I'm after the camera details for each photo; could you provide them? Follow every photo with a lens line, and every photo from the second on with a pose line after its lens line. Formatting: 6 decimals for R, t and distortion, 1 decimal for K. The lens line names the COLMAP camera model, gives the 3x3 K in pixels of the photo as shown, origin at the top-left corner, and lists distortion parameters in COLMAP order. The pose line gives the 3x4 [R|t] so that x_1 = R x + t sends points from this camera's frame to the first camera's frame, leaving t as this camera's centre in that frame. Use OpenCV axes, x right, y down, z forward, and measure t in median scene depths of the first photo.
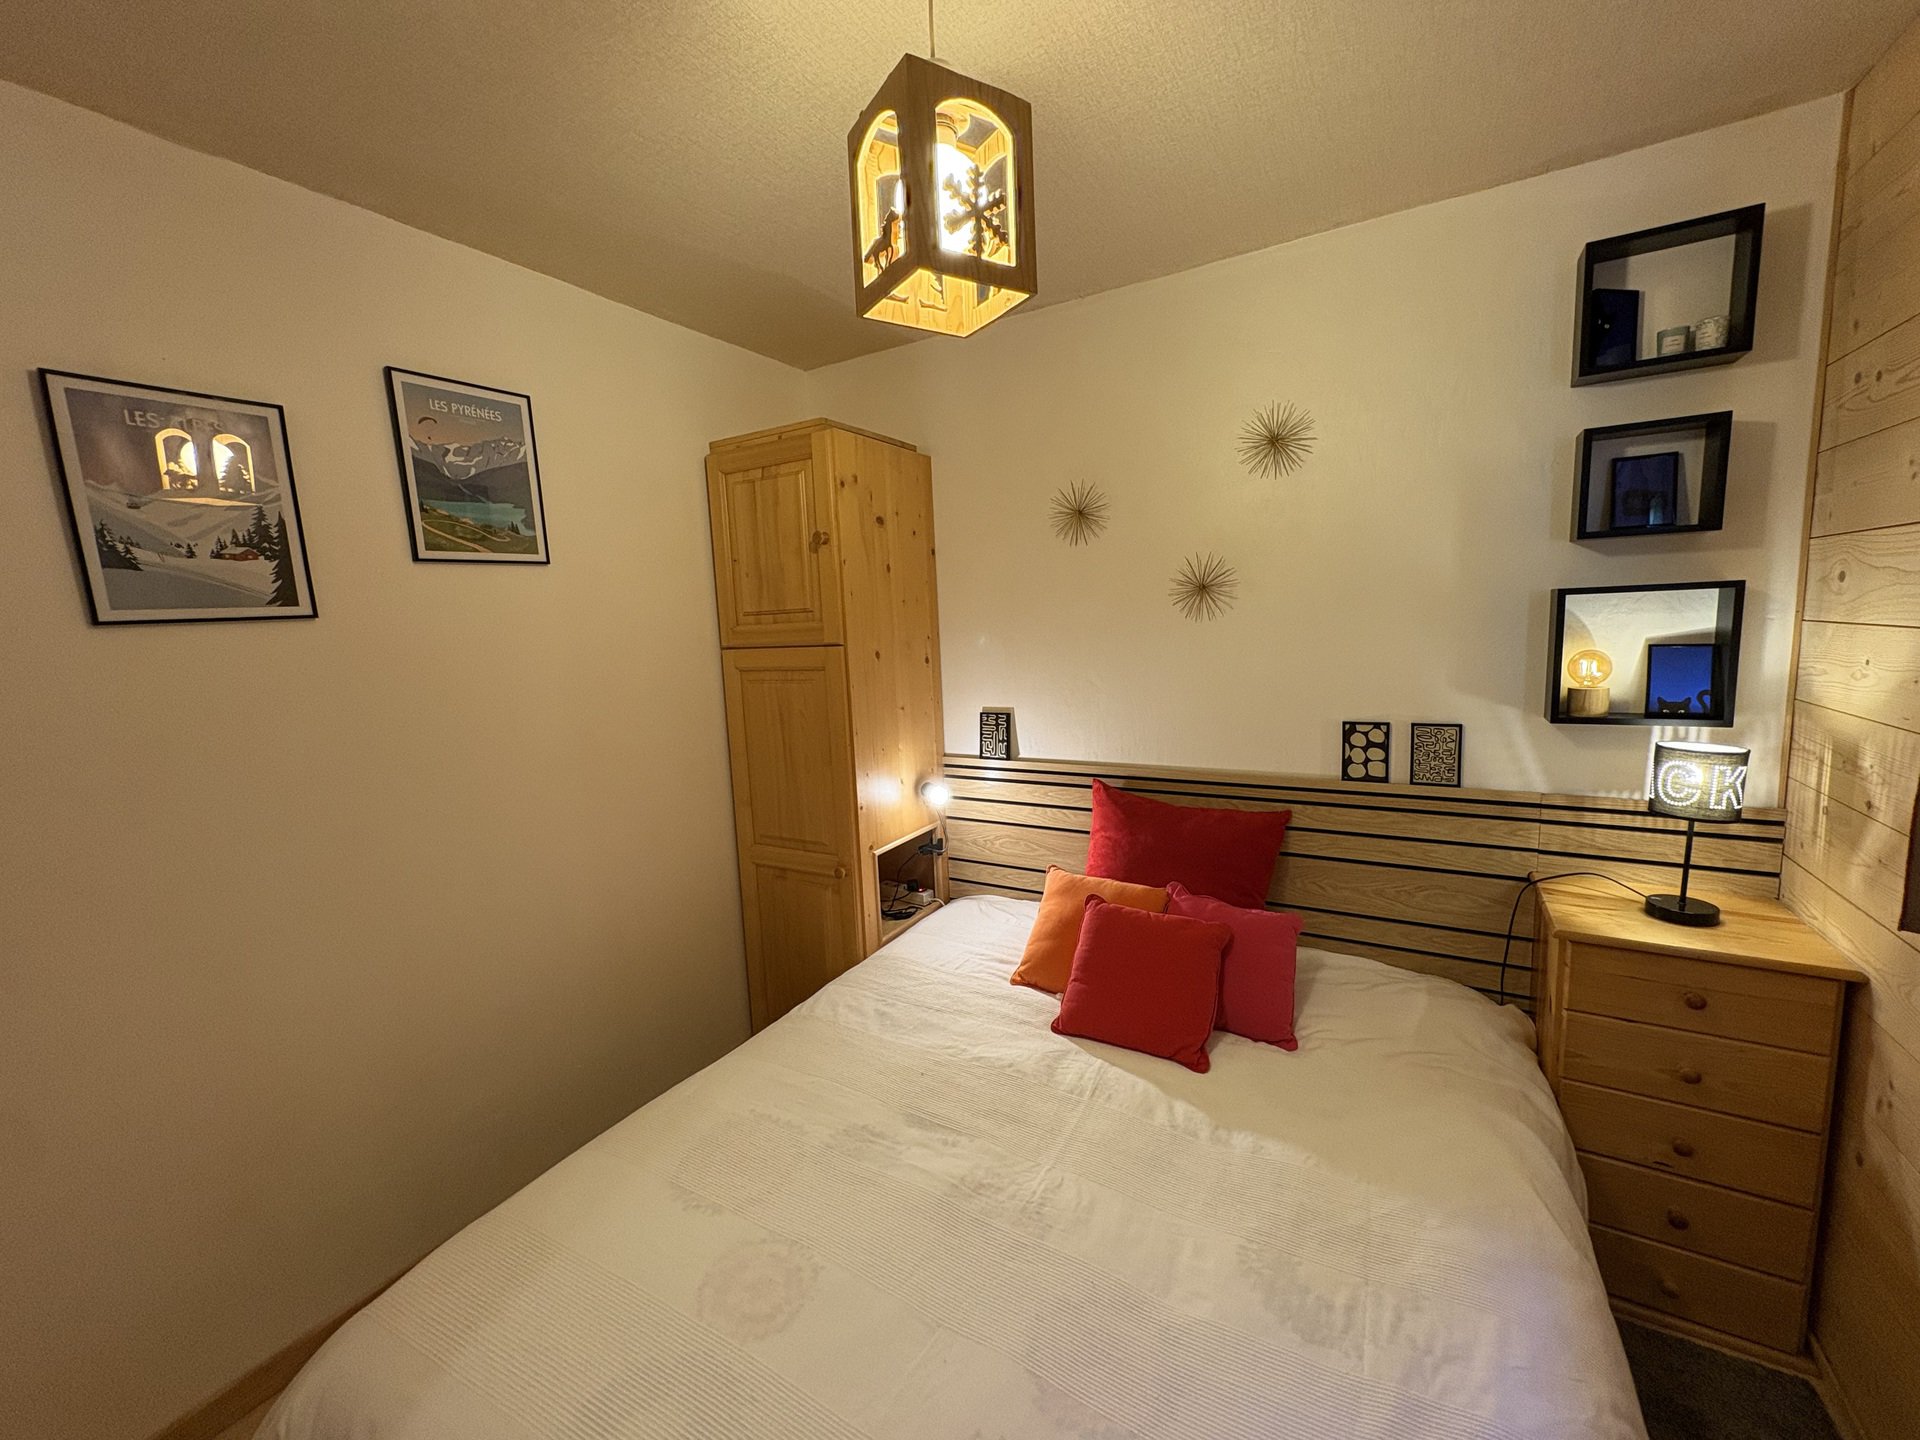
lens RADIAL K [[764.0, 0, 961.6], [0, 764.0, 719.6], [0, 0, 1]] dist [0.002640, -0.000377]
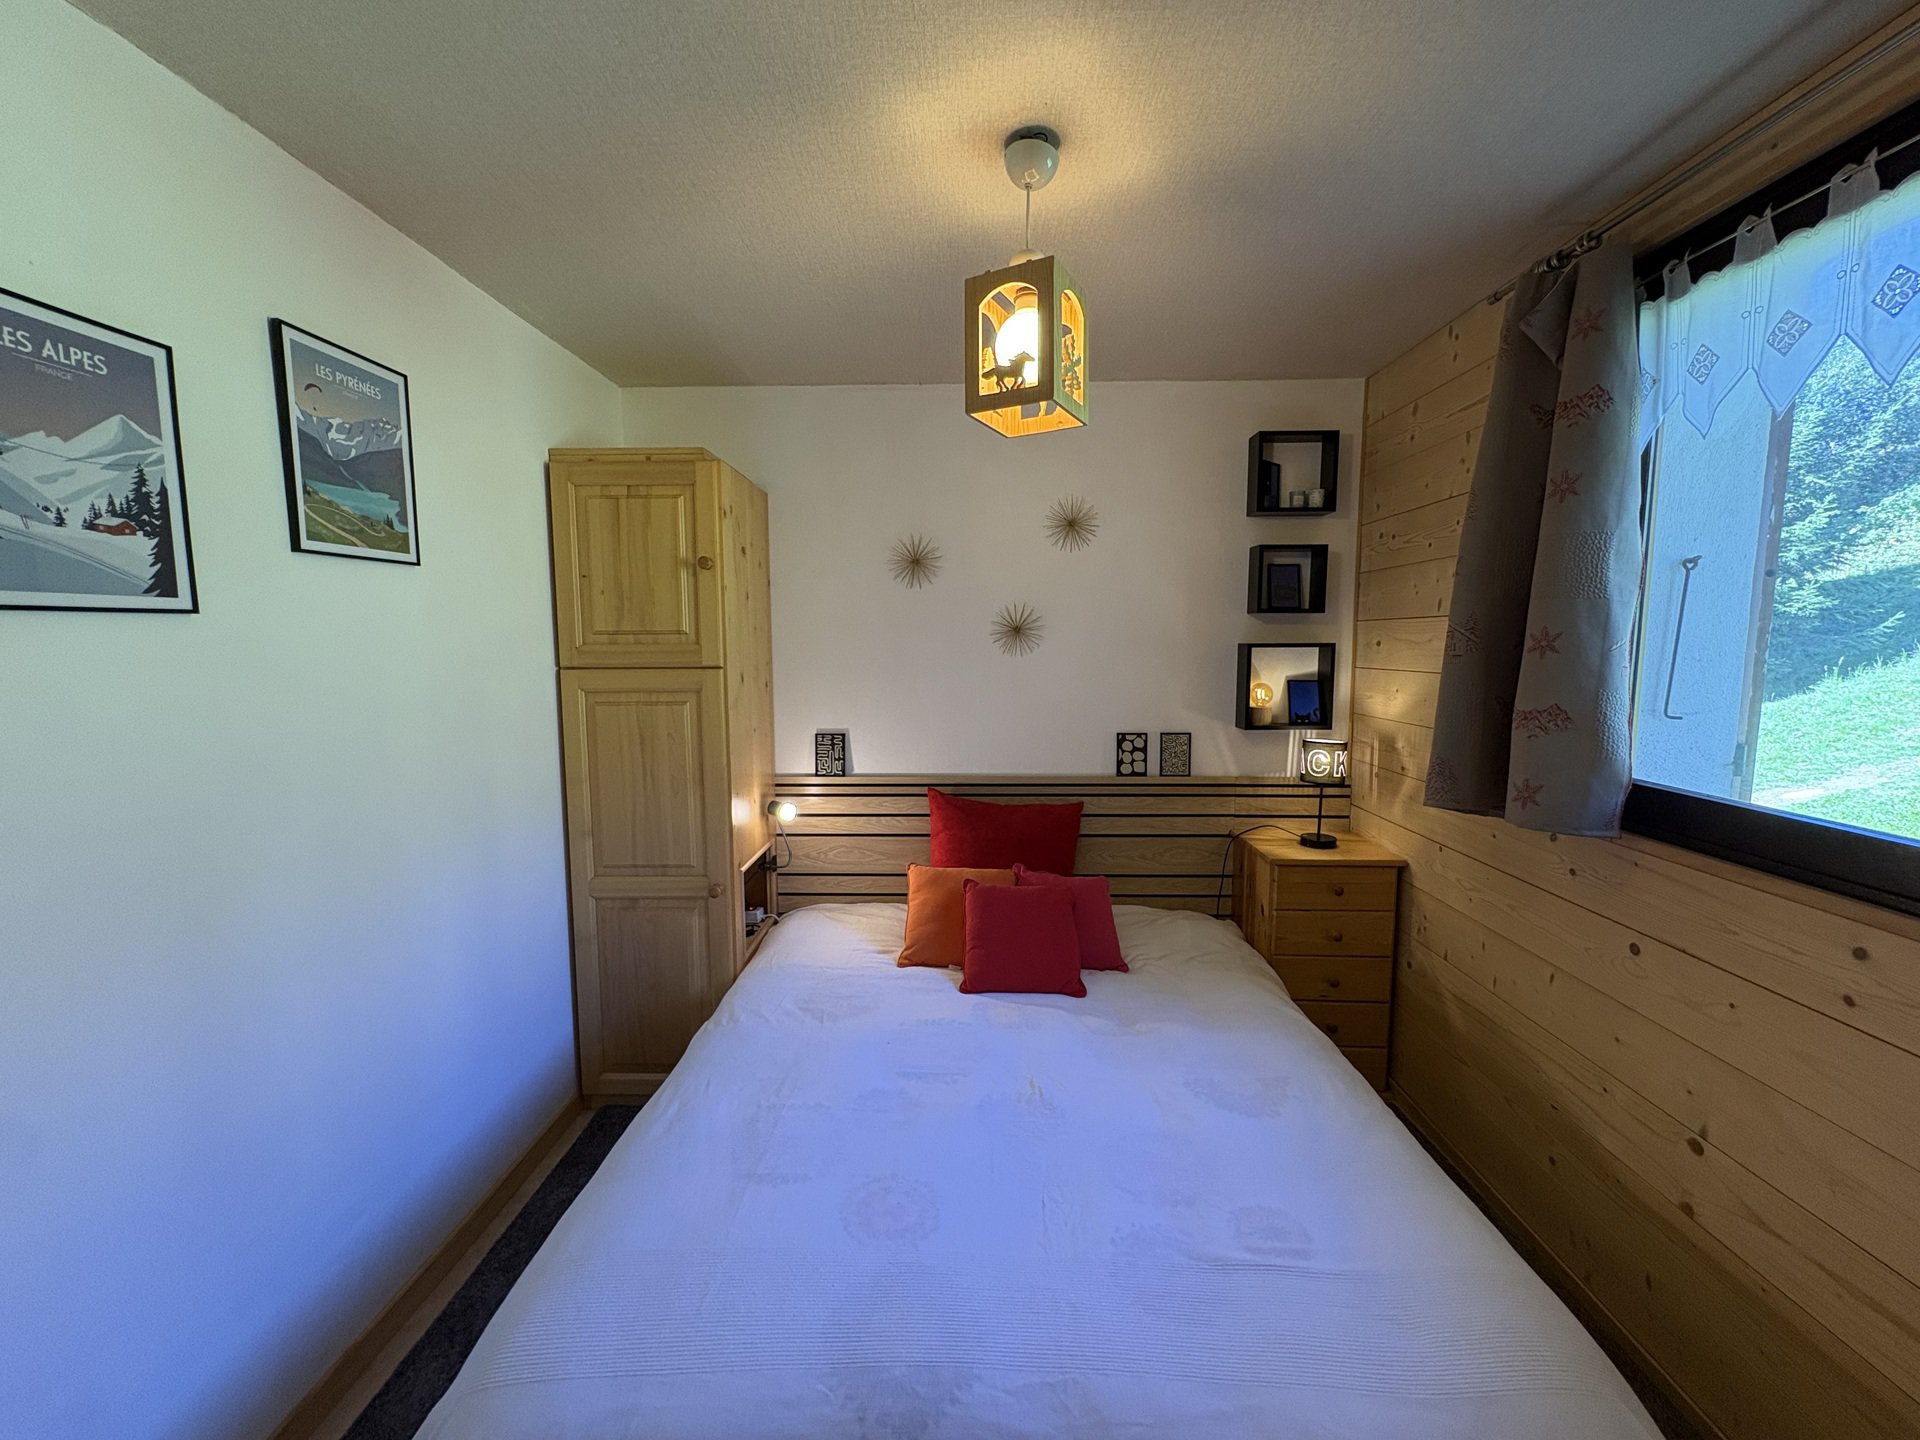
lens RADIAL K [[764.0, 0, 959.0], [0, 764.0, 719.6], [0, 0, 1]] dist [0.002640, -0.000377]
pose [[0.873671, -0.006233, 0.486477, -0.476514], [0.028454, 0.998861, -0.038302, 0.026557], [-0.485685, 0.047306, 0.872853, -0.064272]]
